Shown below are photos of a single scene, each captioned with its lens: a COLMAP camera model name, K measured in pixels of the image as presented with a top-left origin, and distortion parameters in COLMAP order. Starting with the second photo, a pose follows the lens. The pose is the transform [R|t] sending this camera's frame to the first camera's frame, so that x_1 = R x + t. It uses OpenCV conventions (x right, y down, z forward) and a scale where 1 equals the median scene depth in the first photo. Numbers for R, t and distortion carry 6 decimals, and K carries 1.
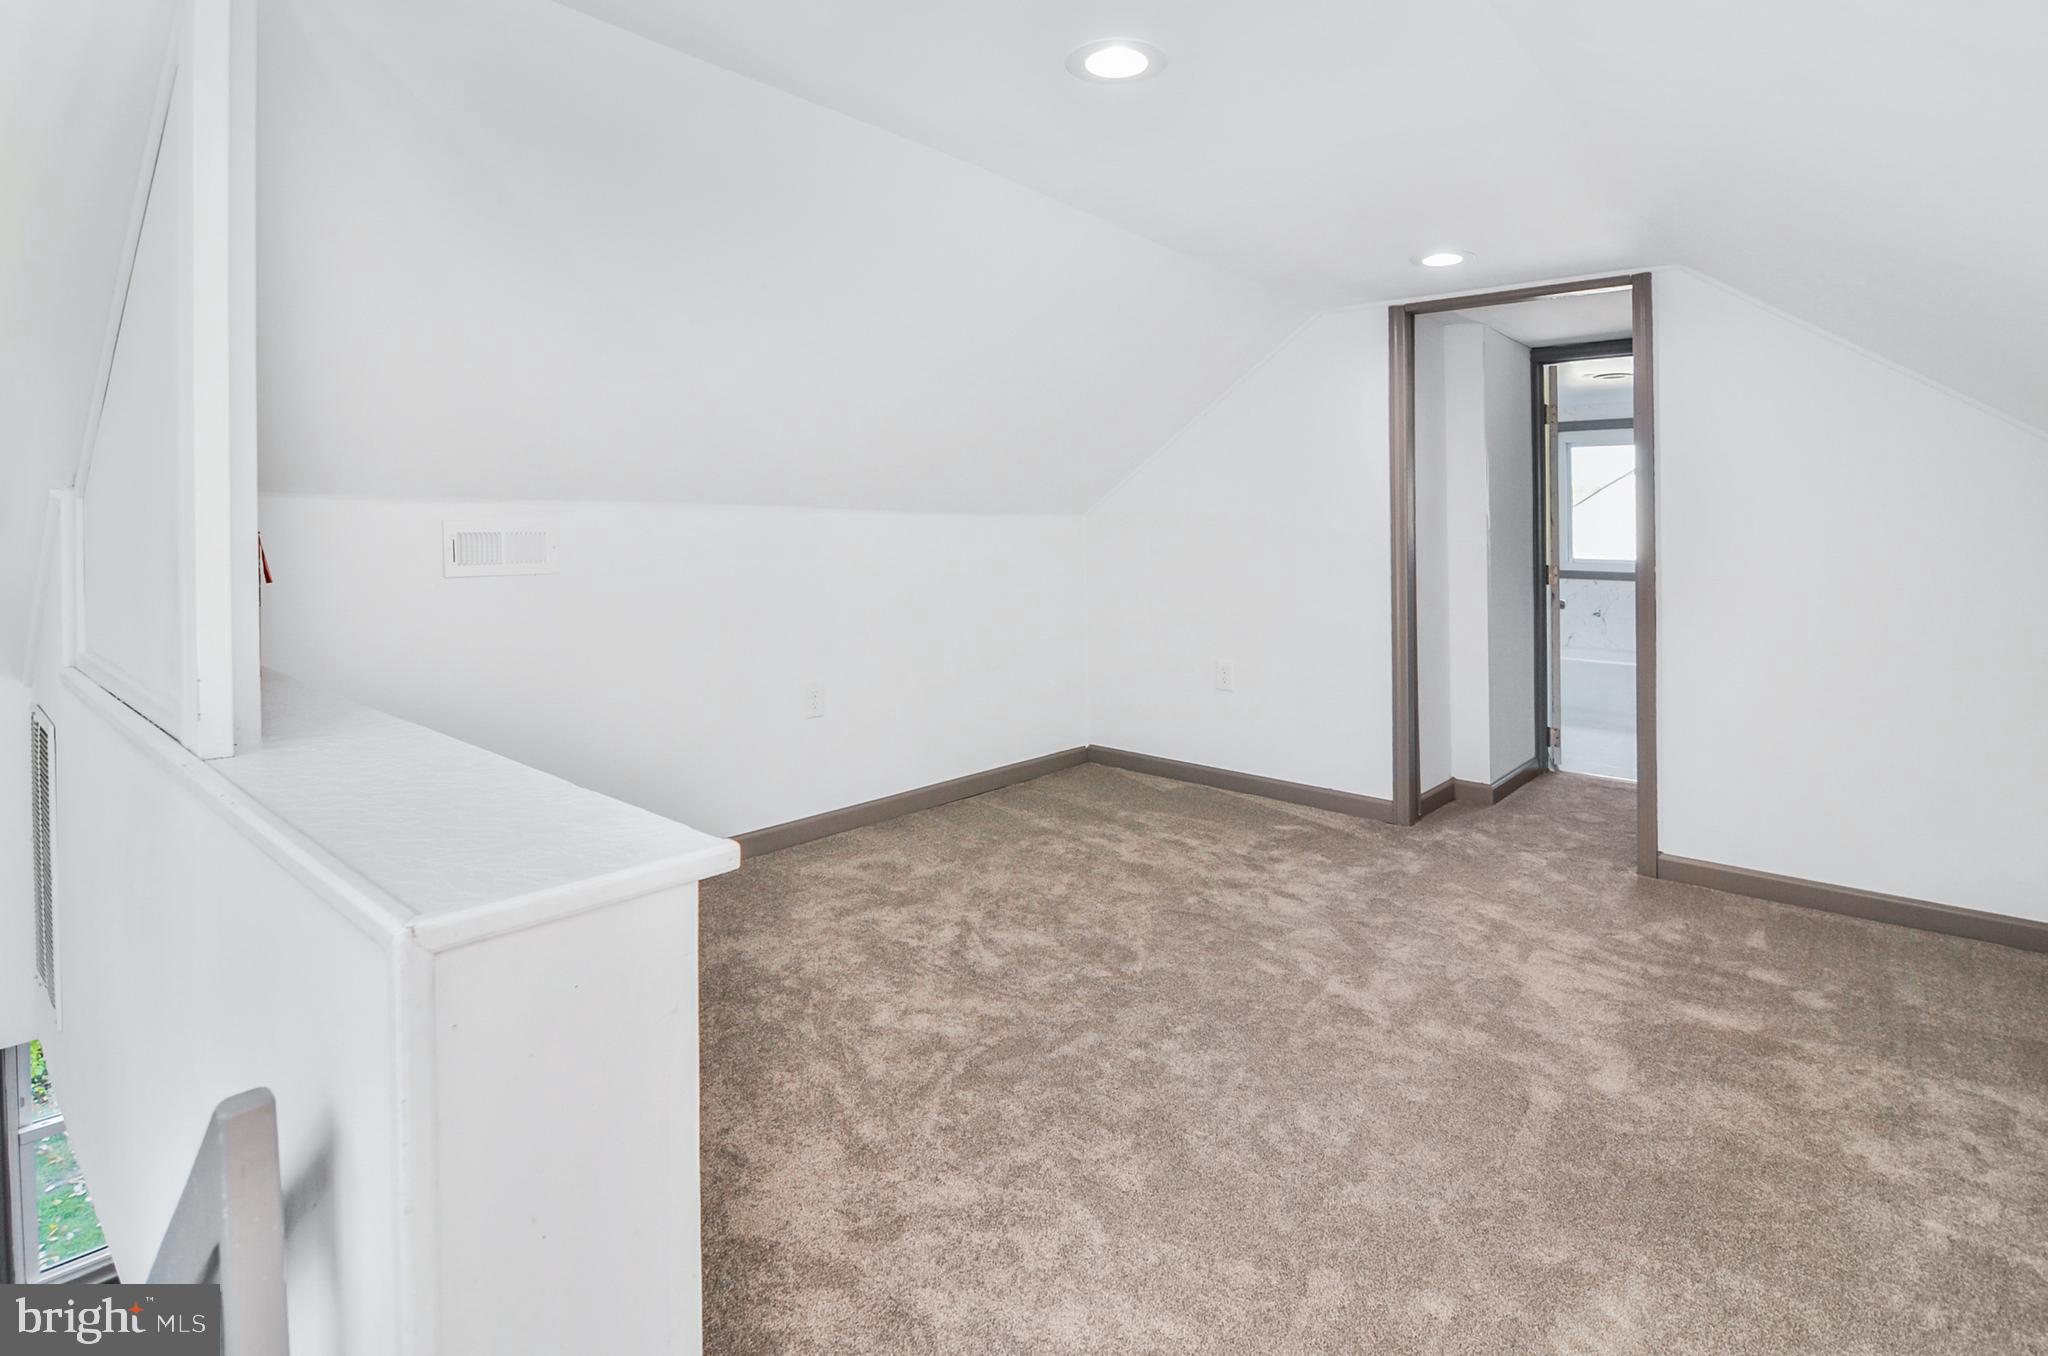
lens RADIAL K [[1014.7, 0, 1018.2], [0, 1014.7, 670.0], [0, 0, 1]] dist [-0.008232, -0.005965]
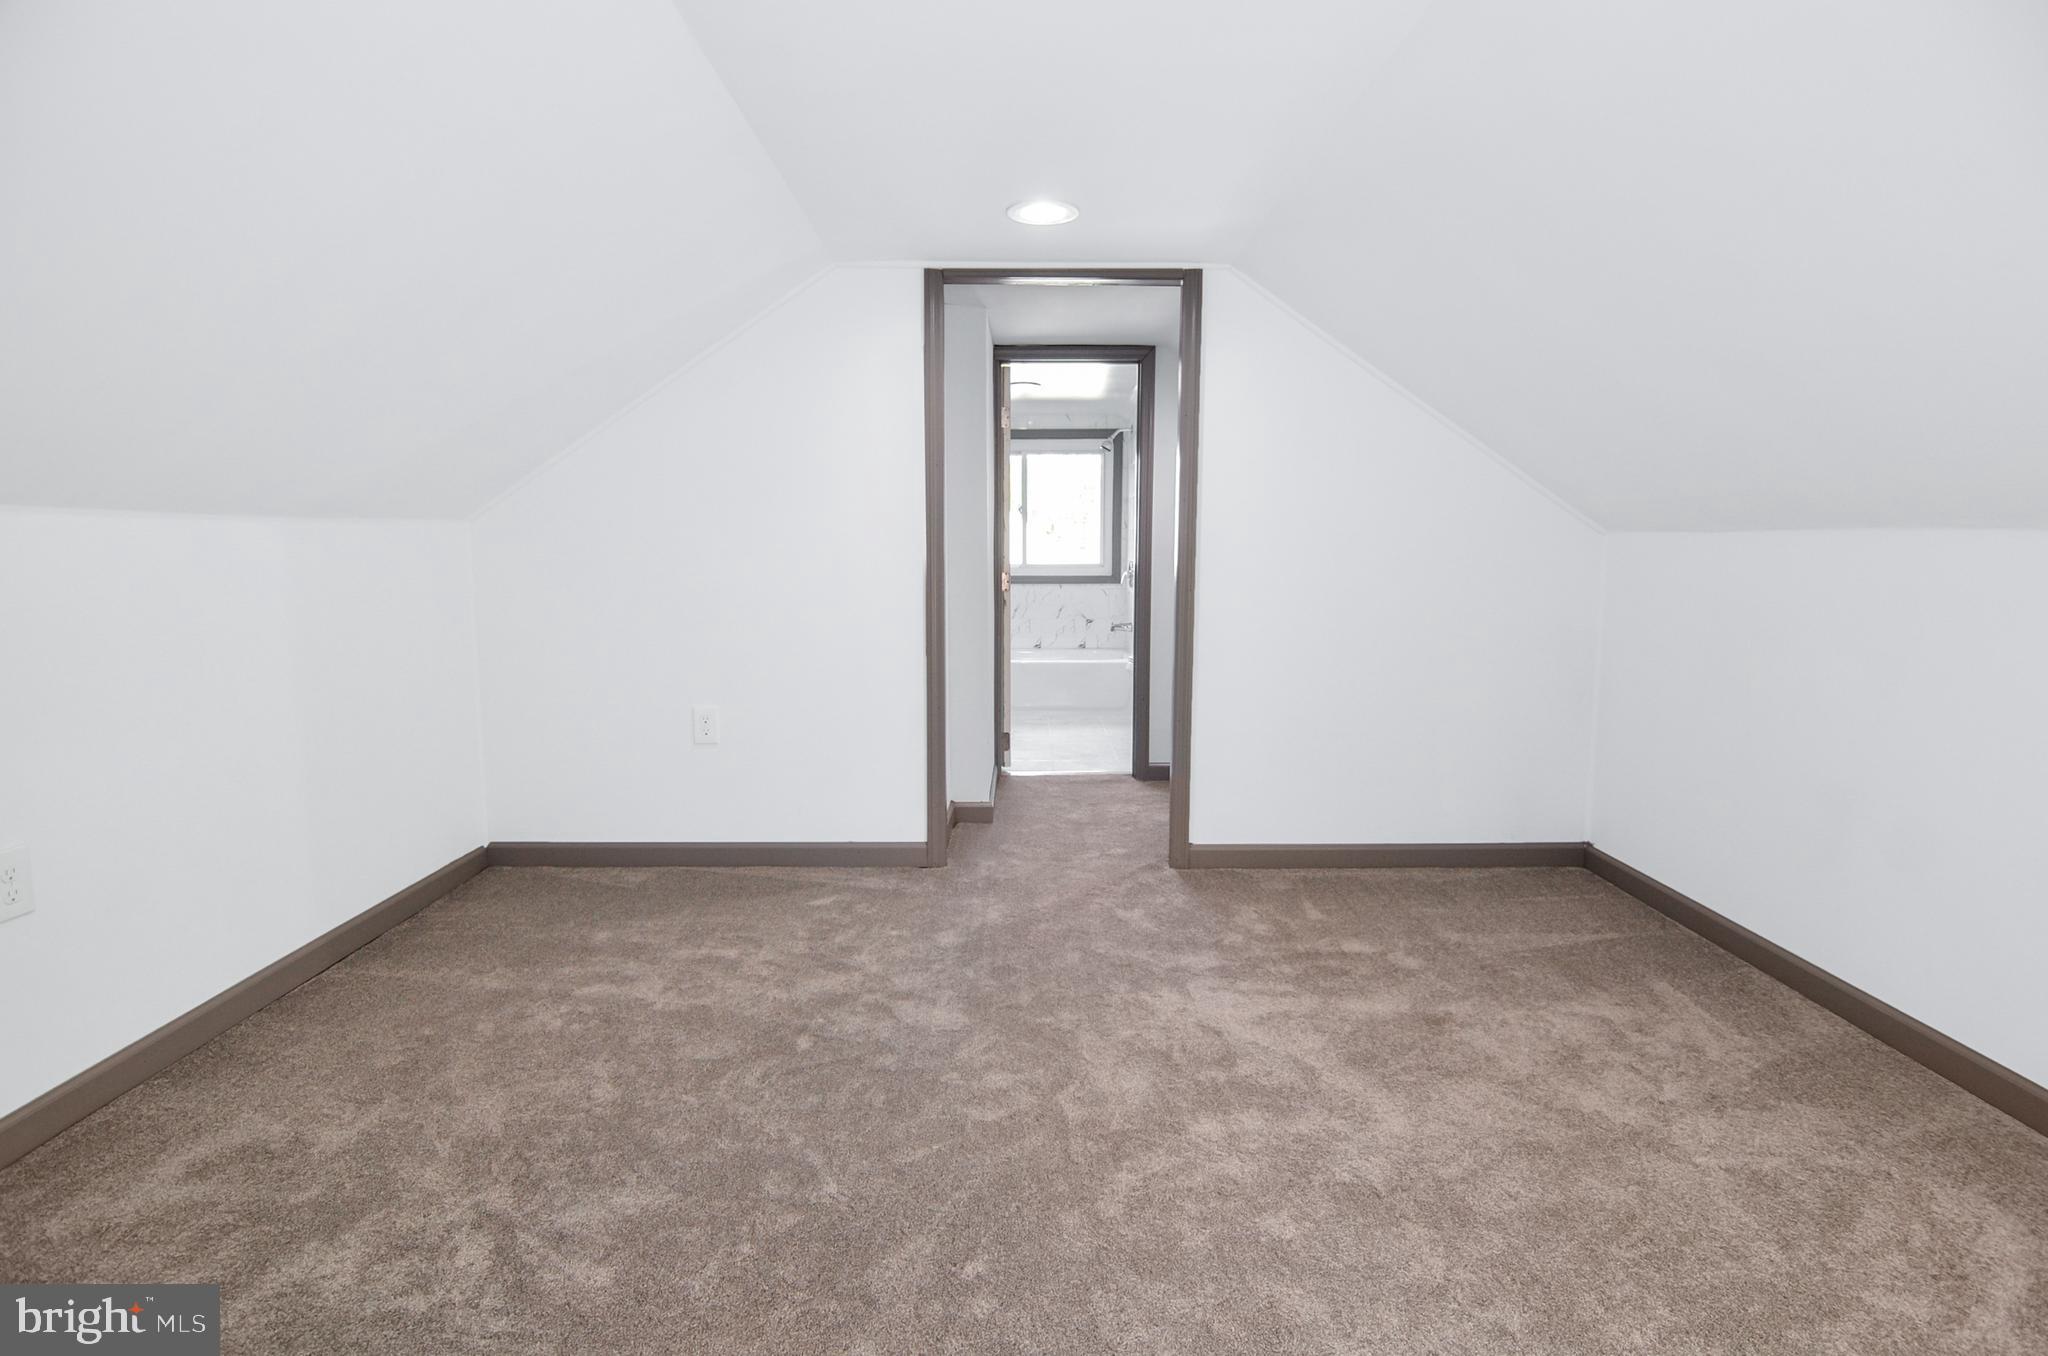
lens RADIAL K [[1014.7, 0, 1031.9], [0, 1014.7, 688.6], [0, 0, 1]] dist [-0.008232, -0.005965]
pose [[0.746316, -0.109542, 0.656516, -0.154394], [0.102539, 0.993511, 0.049206, -0.046291], [-0.657646, 0.030595, 0.752706, 0.321361]]
